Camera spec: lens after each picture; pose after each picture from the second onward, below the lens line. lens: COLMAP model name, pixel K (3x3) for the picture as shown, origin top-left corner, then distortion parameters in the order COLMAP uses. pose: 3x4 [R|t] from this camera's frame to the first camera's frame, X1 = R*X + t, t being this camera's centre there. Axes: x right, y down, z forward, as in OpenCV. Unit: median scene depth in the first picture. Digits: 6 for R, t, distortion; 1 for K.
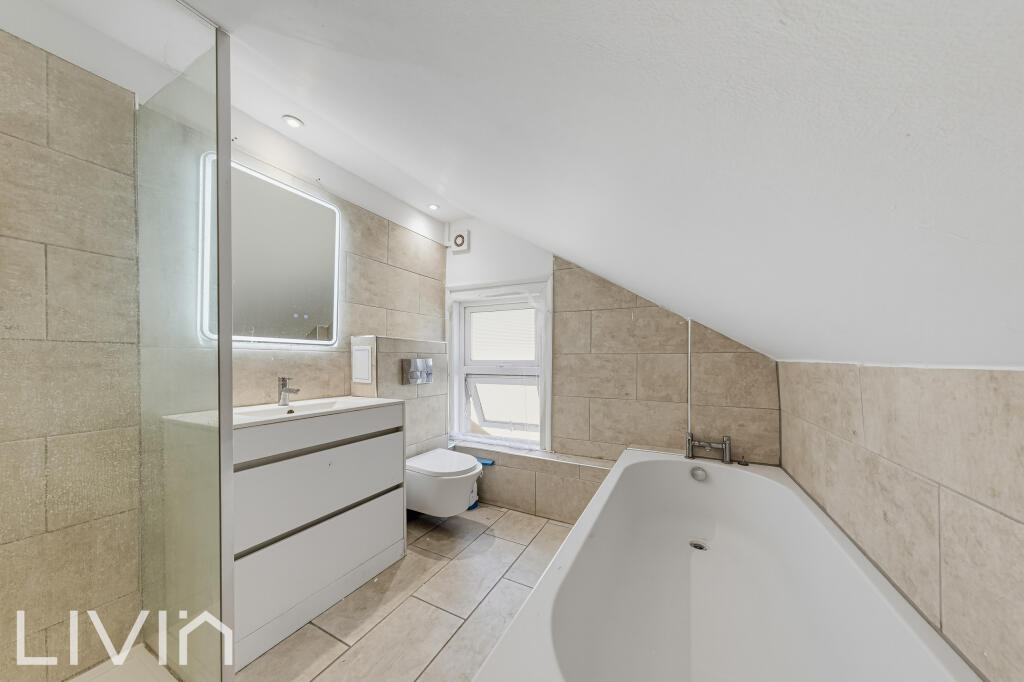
lens RADIAL K [[338.6, 0, 510.1], [0, 338.6, 349.6], [0, 0, 1]] dist [-0.000567, 0.000021]
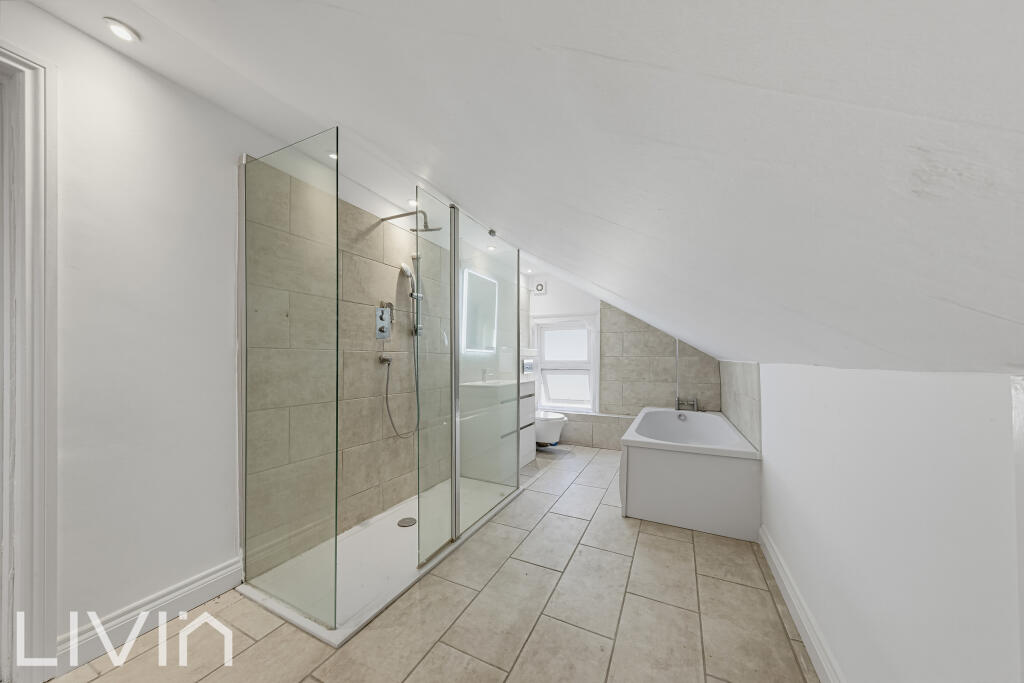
lens RADIAL K [[338.6, 0, 512.7], [0, 338.6, 350.6], [0, 0, 1]] dist [-0.000567, 0.000021]
pose [[0.999706, -0.001975, 0.024157, -0.400851], [0.001895, 0.999993, 0.003340, -0.026536], [-0.024163, -0.003294, 0.999703, -0.799670]]
